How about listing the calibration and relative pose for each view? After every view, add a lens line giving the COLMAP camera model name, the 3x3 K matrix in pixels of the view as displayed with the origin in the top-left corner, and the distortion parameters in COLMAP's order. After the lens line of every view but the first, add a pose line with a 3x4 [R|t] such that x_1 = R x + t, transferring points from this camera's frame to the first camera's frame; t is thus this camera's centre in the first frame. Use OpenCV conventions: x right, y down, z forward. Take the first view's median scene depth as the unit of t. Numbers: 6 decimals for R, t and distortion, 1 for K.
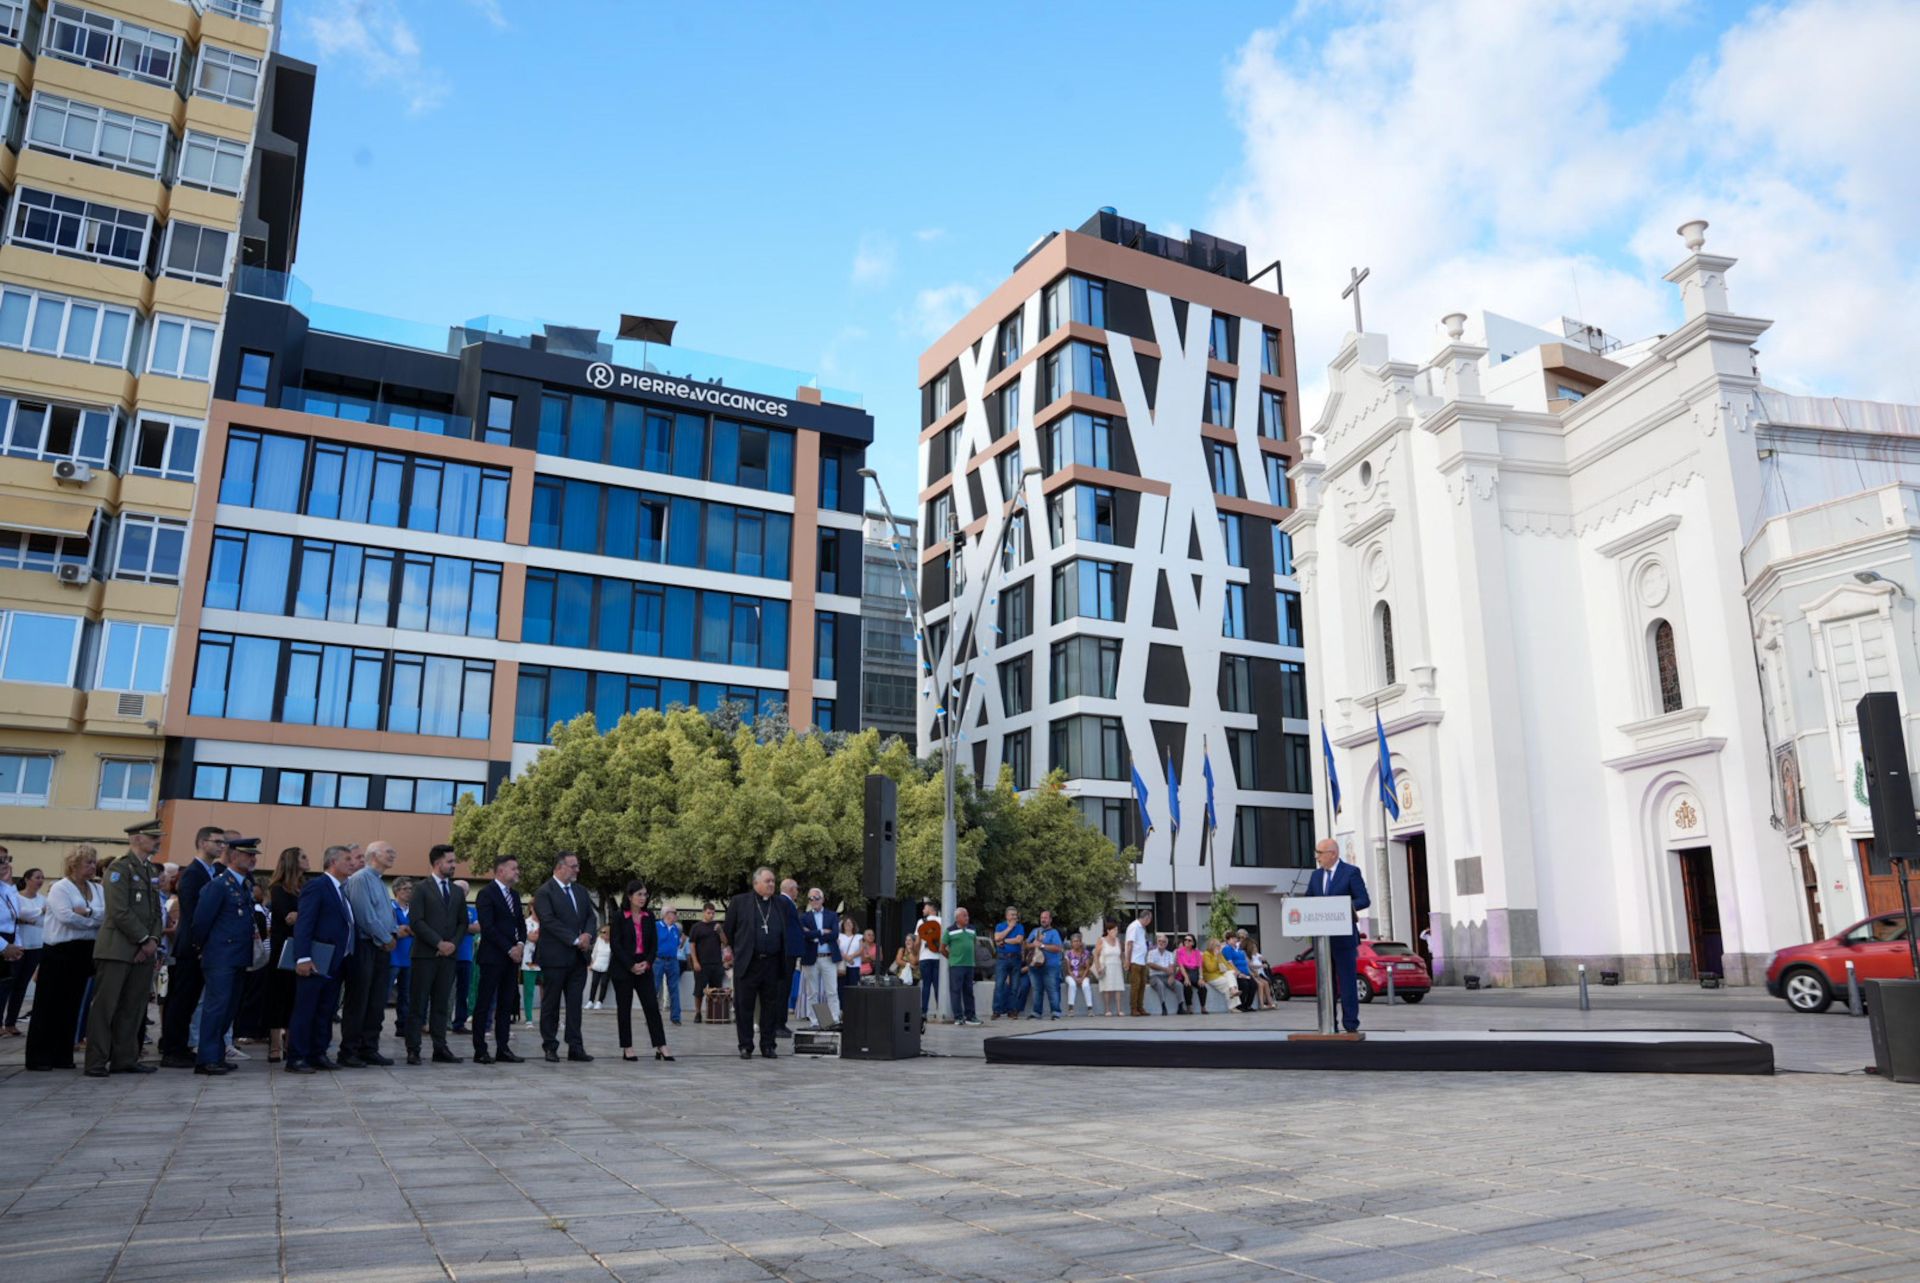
lens RADIAL K [[1310.0, 0, 960.0], [0, 1310.0, 641.5], [0, 0, 1]] dist [-0.142161, 0.112959]
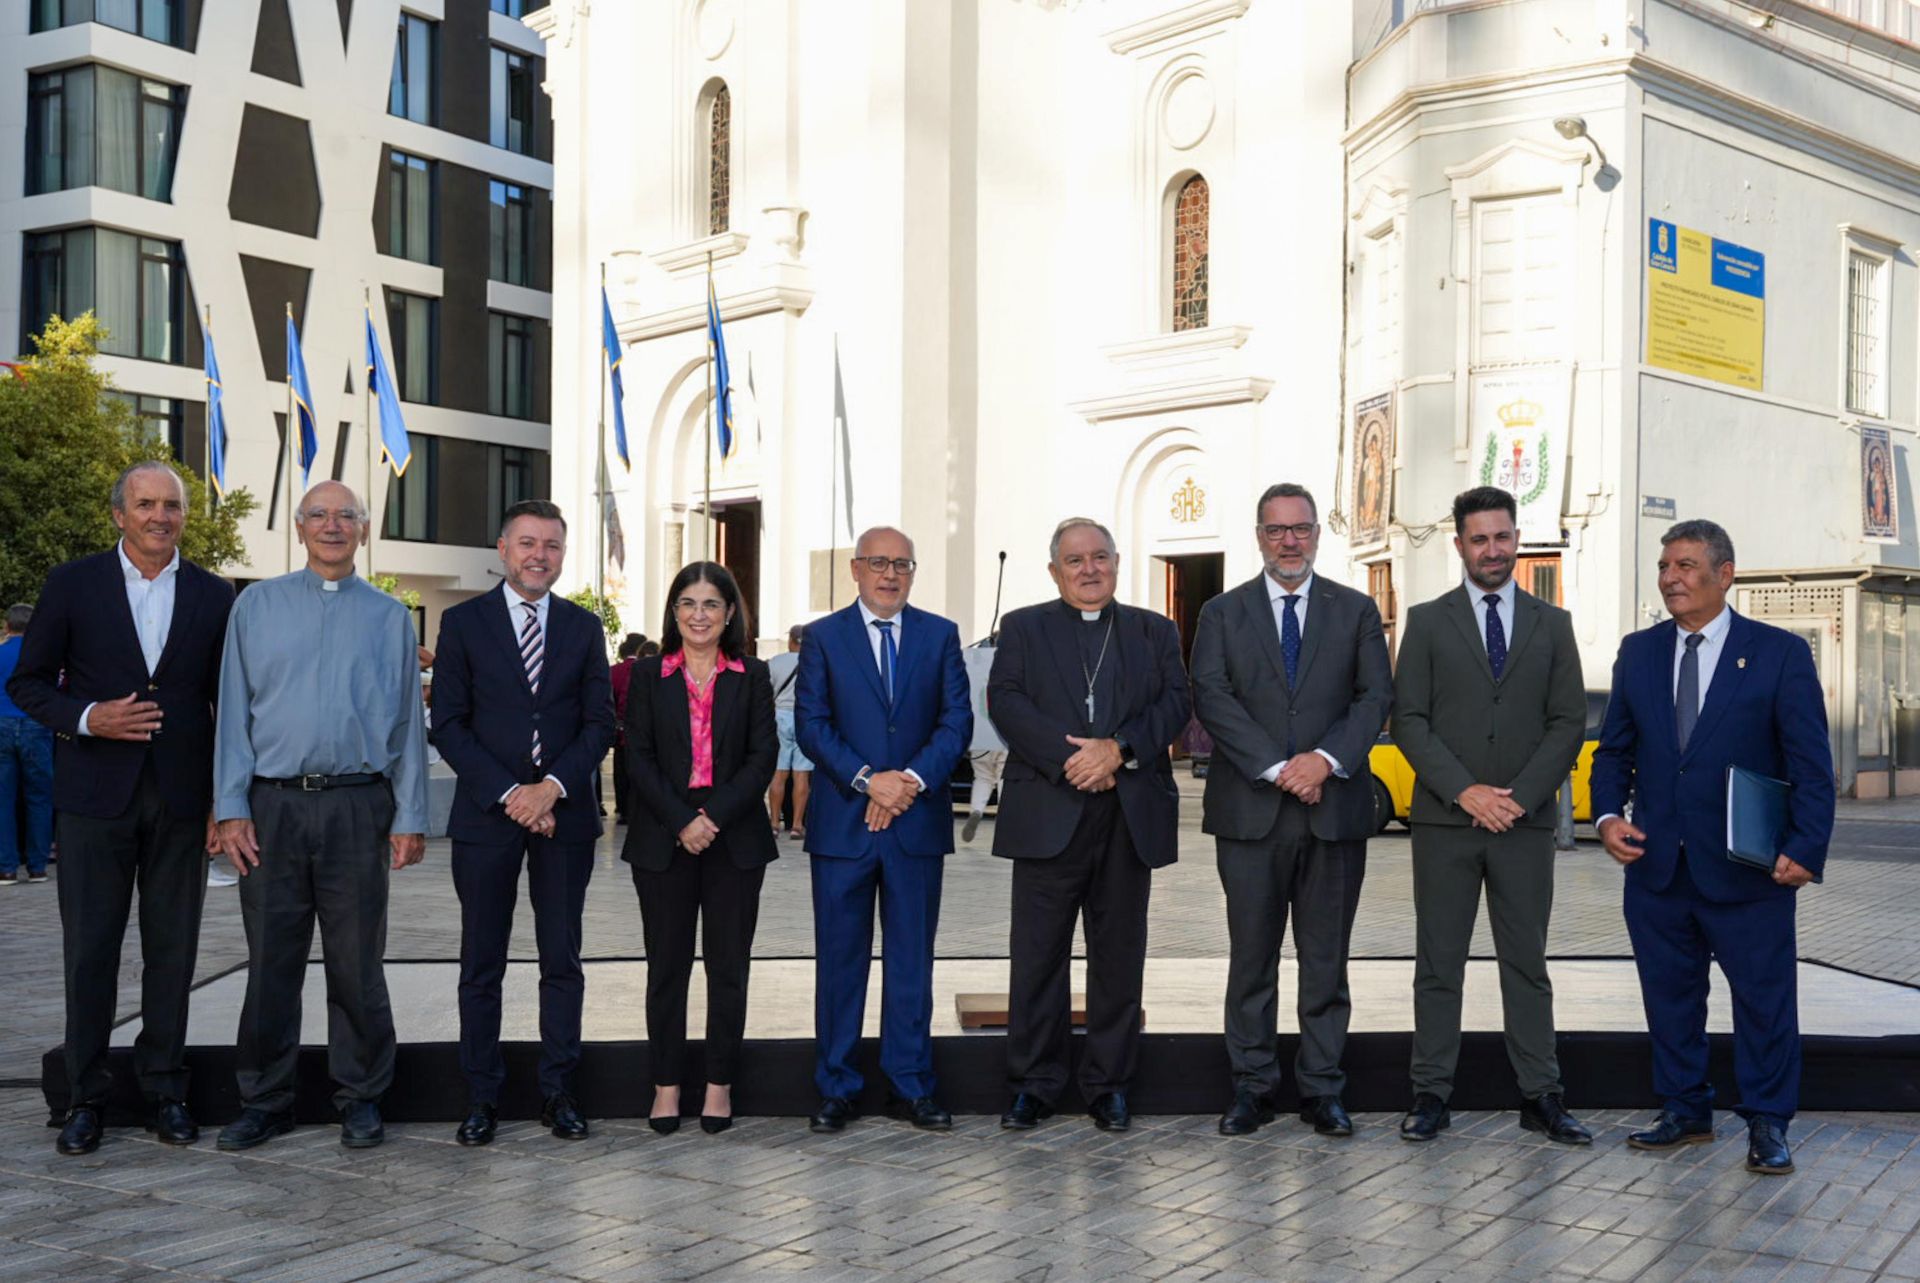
lens RADIAL K [[2109.1, 0, 960.0], [0, 2109.1, 641.5], [0, 0, 1]] dist [0.011921, 0.243756]
pose [[0.875946, 0.020325, 0.481981, -0.009115], [-0.124770, 0.974661, 0.185654, 0.017039], [-0.465995, -0.222760, 0.856286, 0.097870]]
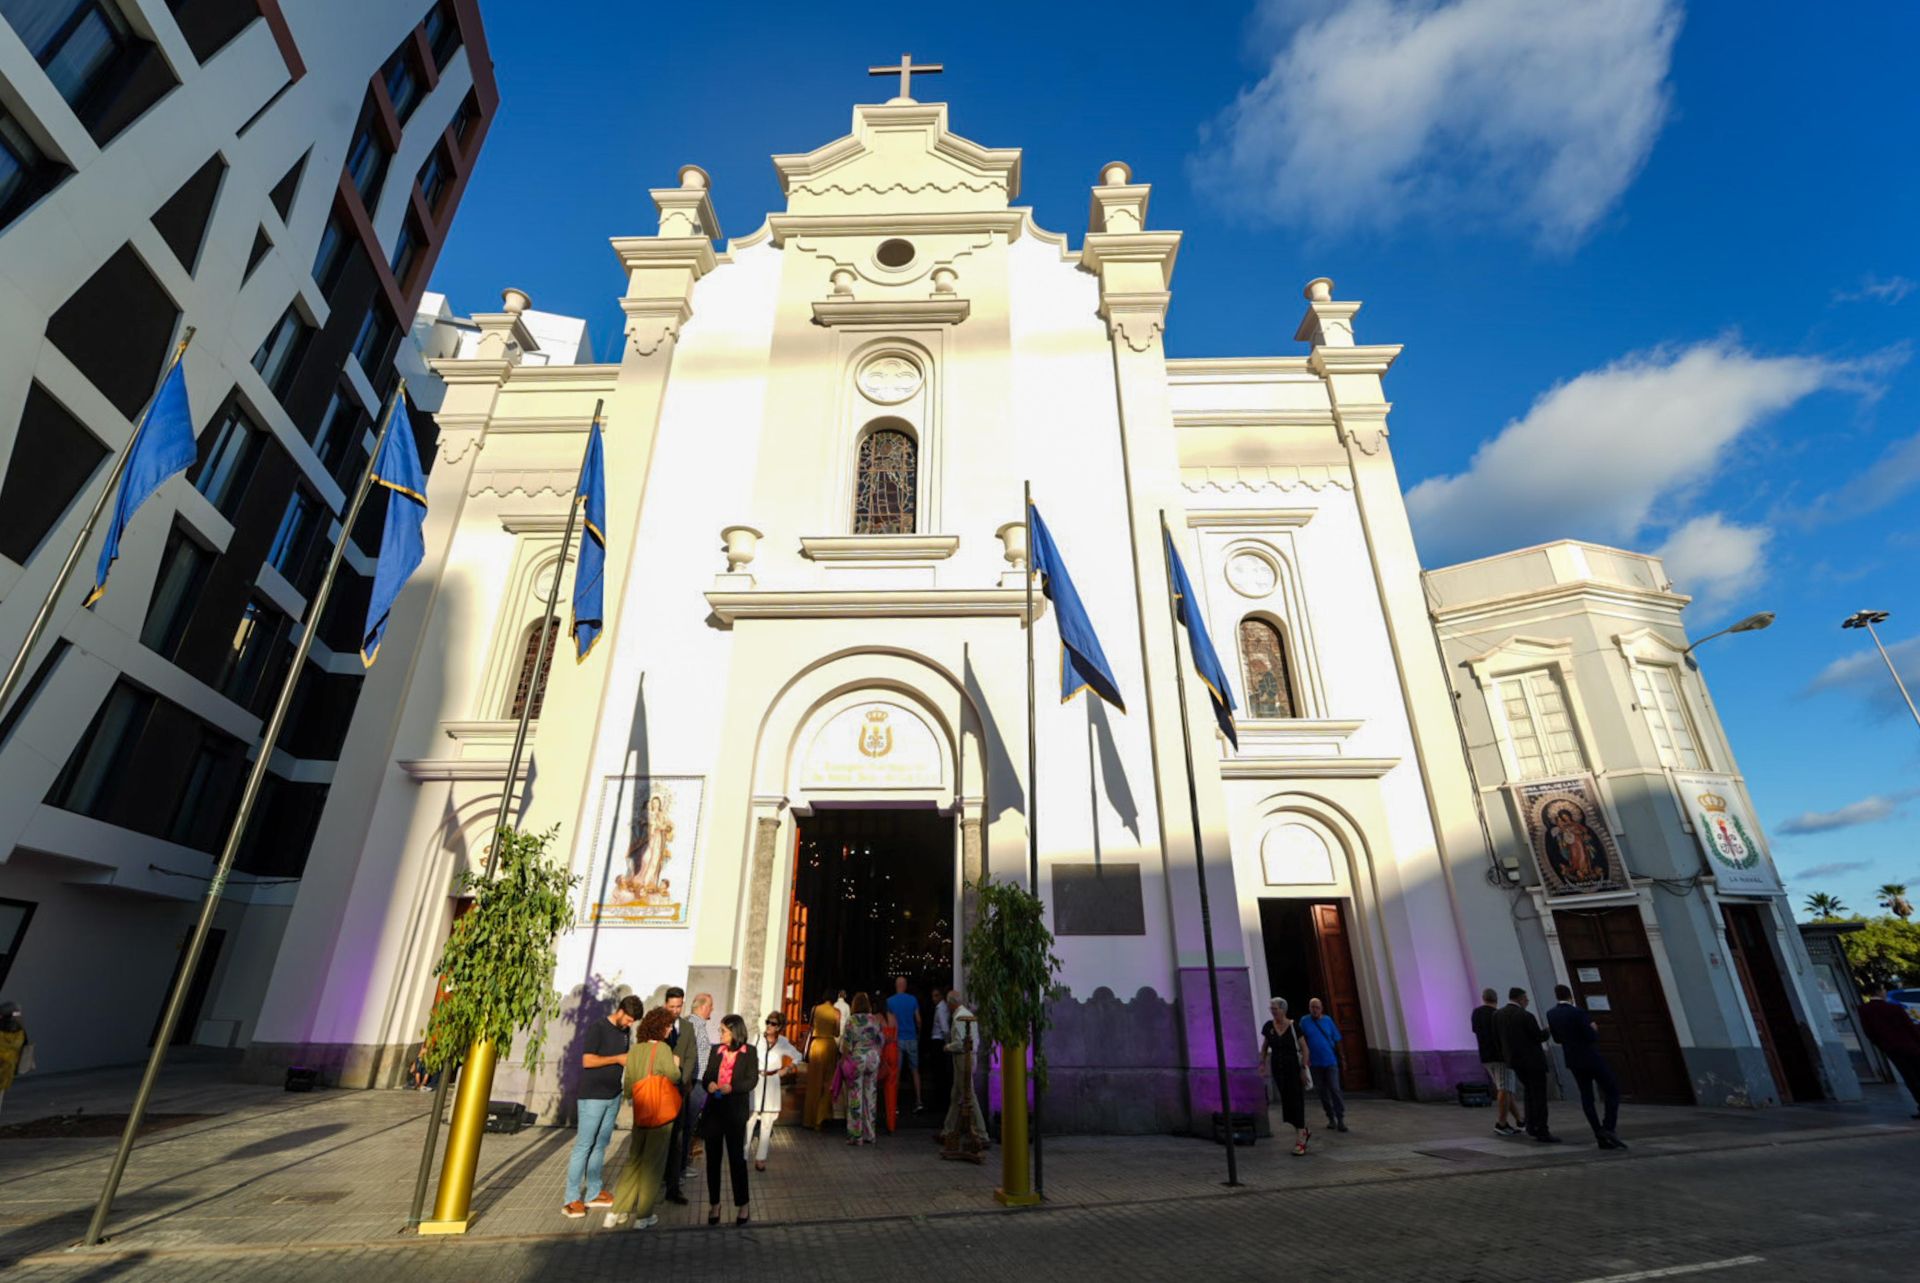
lens RADIAL K [[800.1, 0, 960.0], [0, 800.1, 641.5], [0, 0, 1]] dist [-0.016861, 0.000102]
pose [[0.218214, 0.404645, 0.888057, 0.031955], [-0.231856, 0.905428, -0.355588, 0.148068], [-0.947959, -0.128307, 0.291397, 0.657634]]
